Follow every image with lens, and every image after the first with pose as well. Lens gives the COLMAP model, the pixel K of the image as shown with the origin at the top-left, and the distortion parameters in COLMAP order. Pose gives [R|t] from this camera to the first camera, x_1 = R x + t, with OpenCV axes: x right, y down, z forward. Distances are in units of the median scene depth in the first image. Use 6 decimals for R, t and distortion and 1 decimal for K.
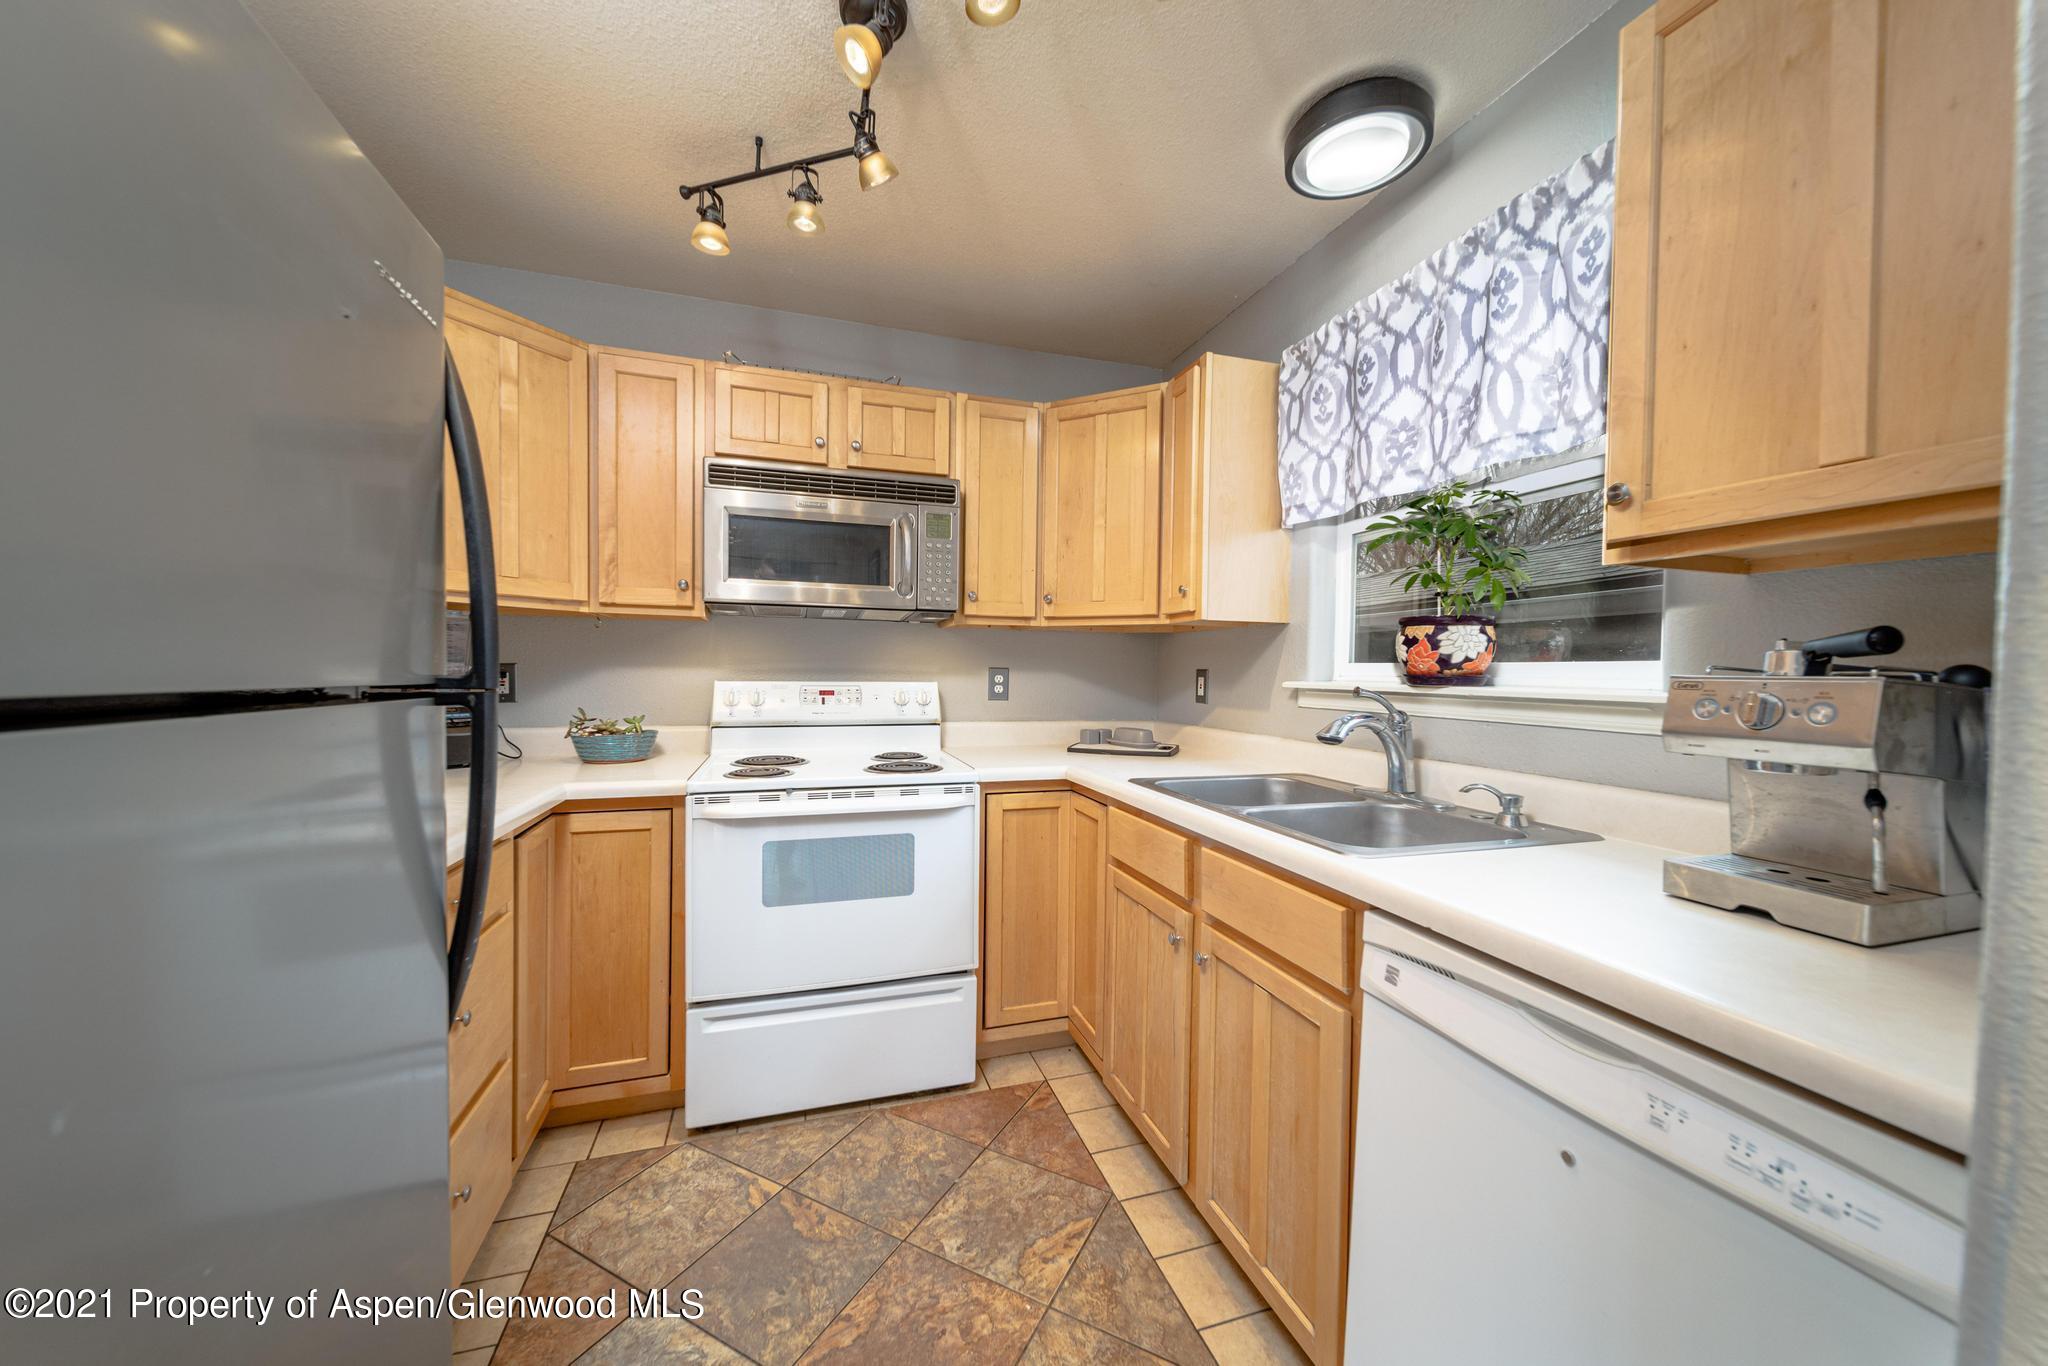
lens RADIAL K [[727.1, 0, 1022.2], [0, 727.1, 685.1], [0, 0, 1]] dist [-0.000381, -0.000506]
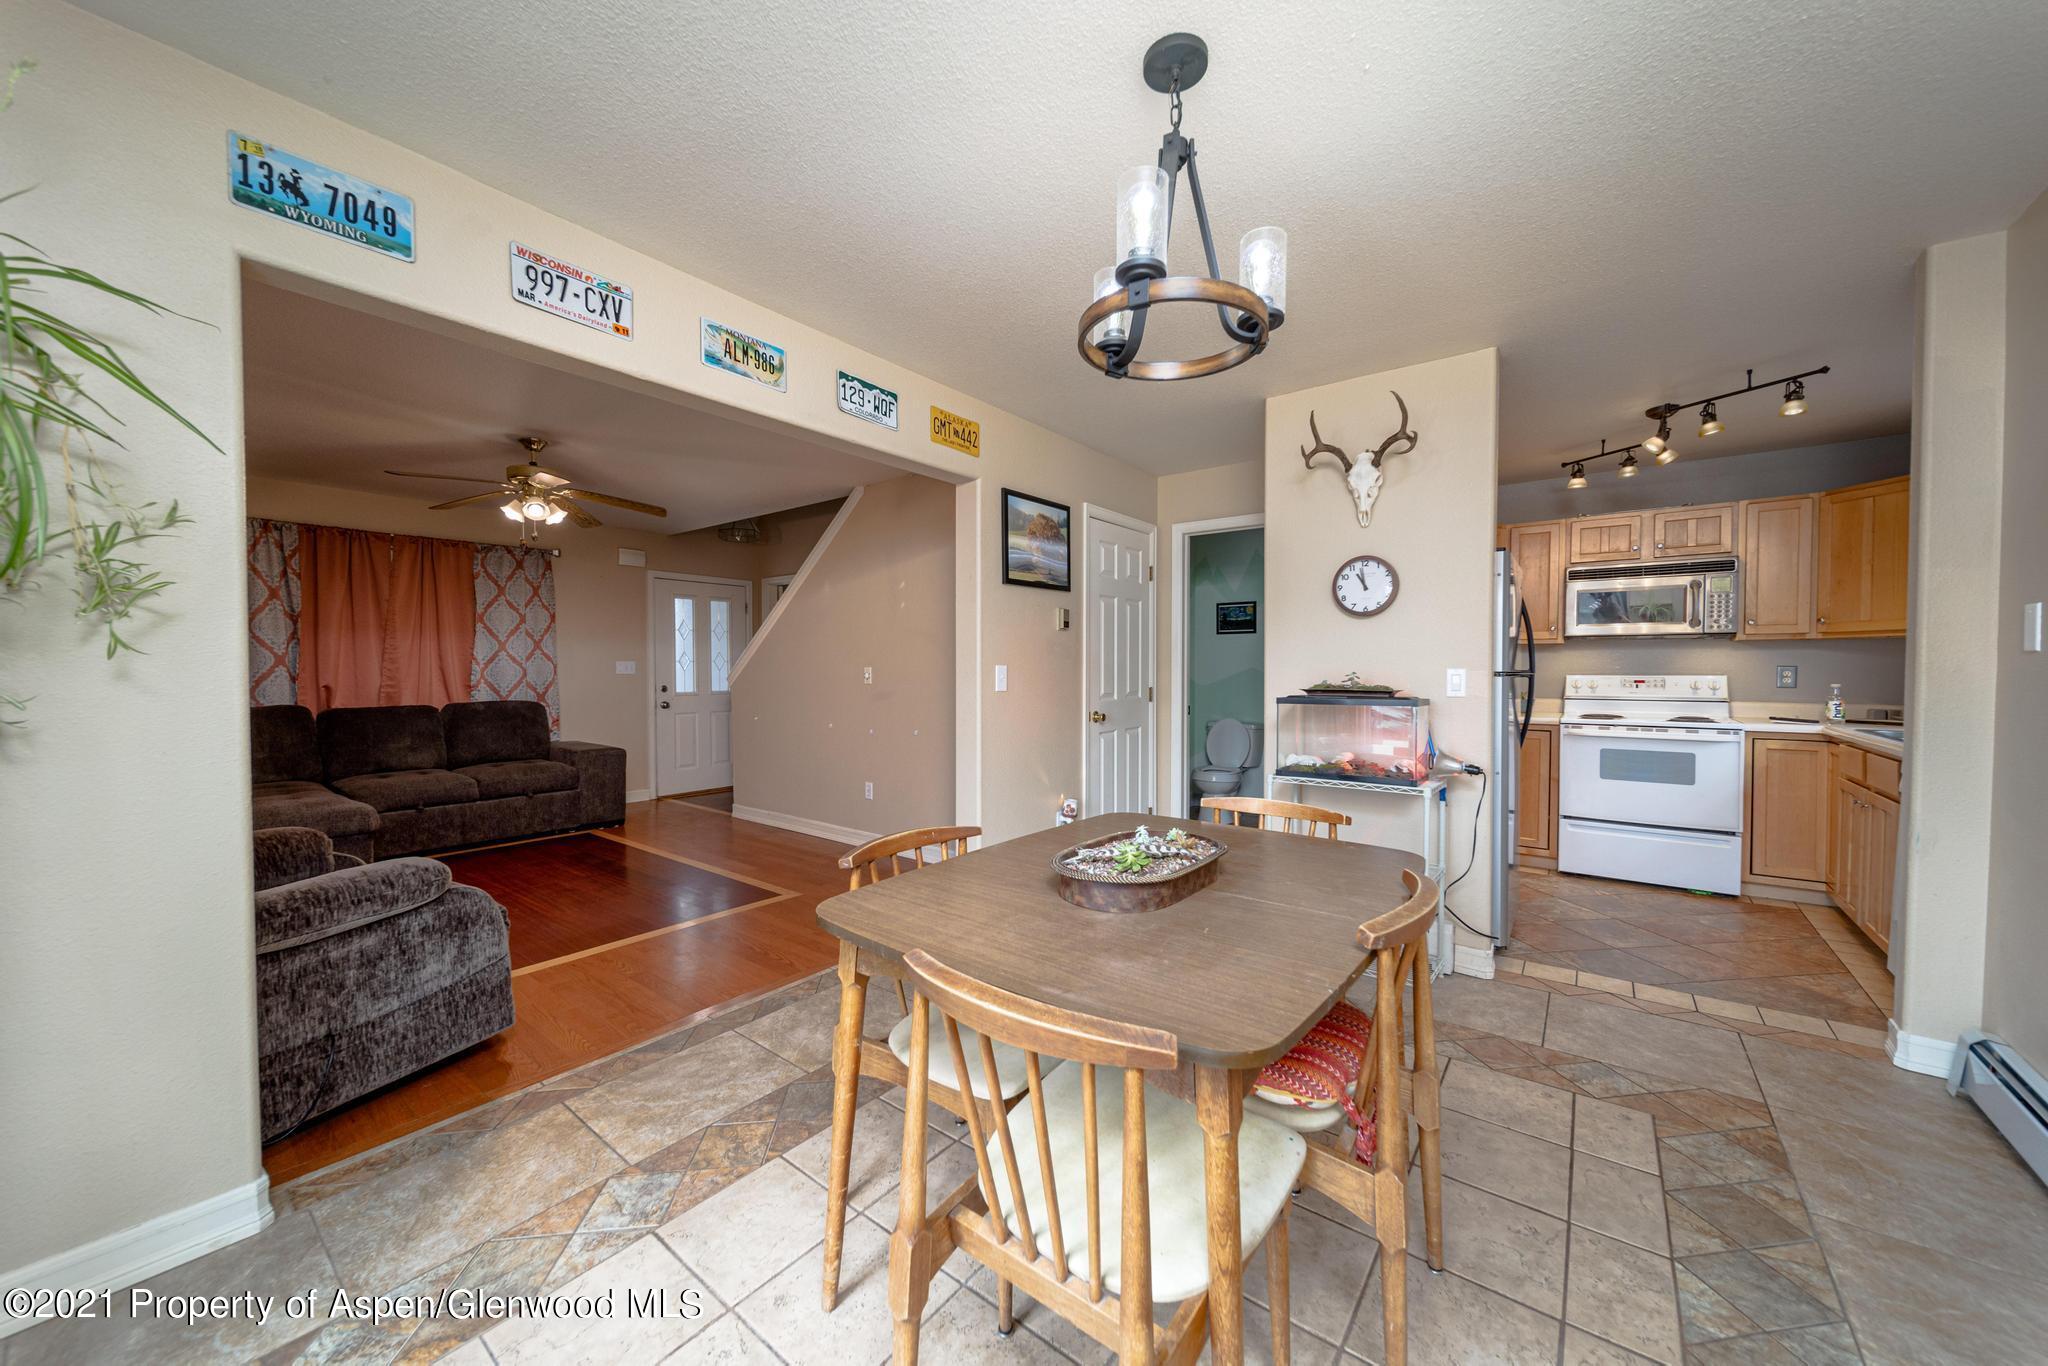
lens RADIAL K [[727.1, 0, 1025.3], [0, 727.1, 683.6], [0, 0, 1]] dist [-0.000381, -0.000506]
pose [[0.563936, 0.003958, -0.825809, 0.411676], [-0.008698, 0.999962, -0.001147, 0.035344], [0.825773, 0.007830, 0.563949, -1.455609]]
